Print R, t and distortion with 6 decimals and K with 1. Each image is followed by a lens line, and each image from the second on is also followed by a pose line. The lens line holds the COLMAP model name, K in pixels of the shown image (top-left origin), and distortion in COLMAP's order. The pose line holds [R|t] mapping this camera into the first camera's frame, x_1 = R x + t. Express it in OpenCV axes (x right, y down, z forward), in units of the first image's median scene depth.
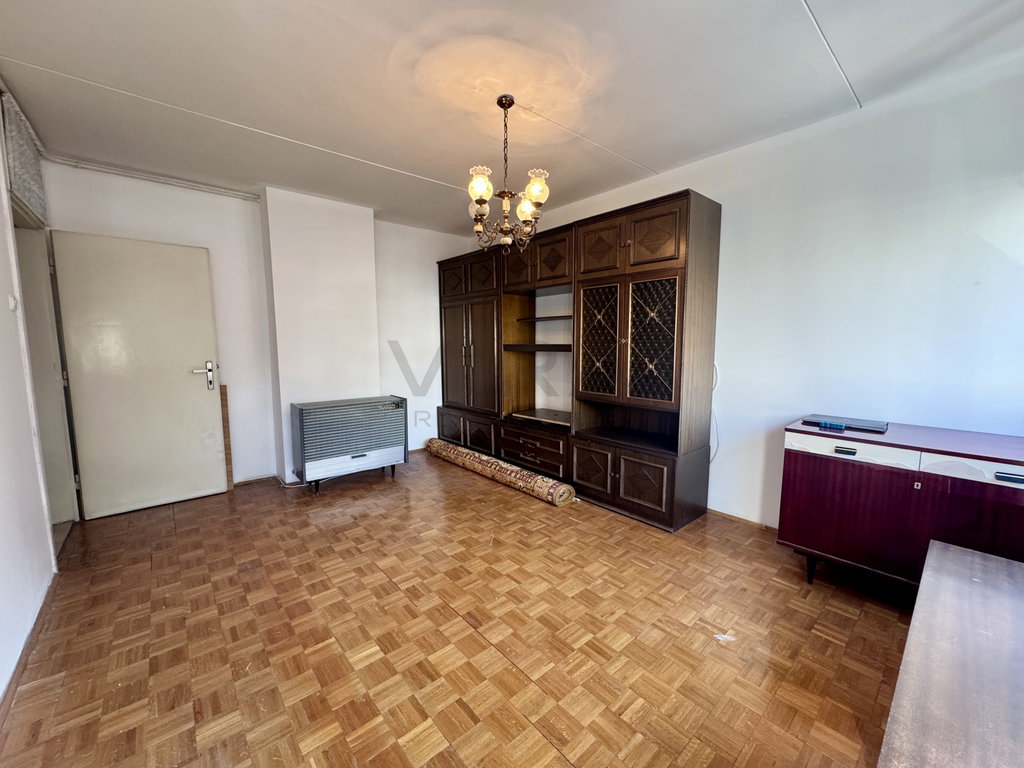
lens RADIAL K [[408.3, 0, 509.2], [0, 408.3, 385.2], [0, 0, 1]] dist [-0.002279, -0.000069]
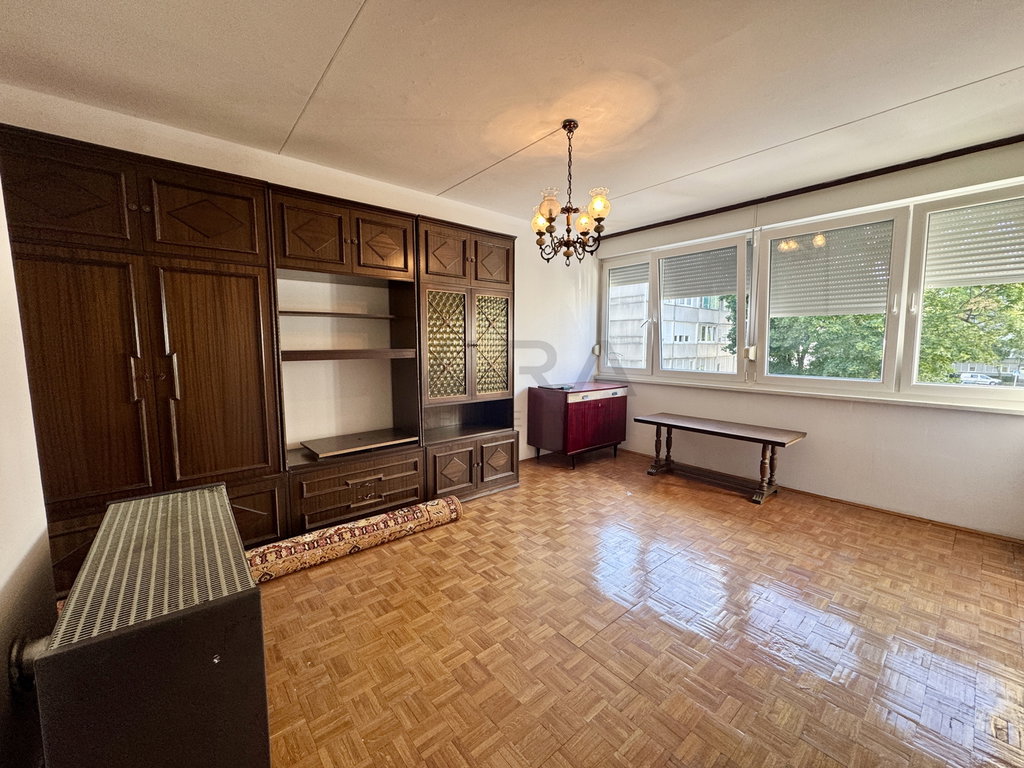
lens RADIAL K [[408.3, 0, 507.9], [0, 408.3, 384.6], [0, 0, 1]] dist [-0.002279, -0.000069]
pose [[0.011810, -0.101193, 0.994797, -0.679862], [0.103066, 0.989690, 0.099450, -0.082794], [-0.994604, 0.101355, 0.022118, 0.713187]]
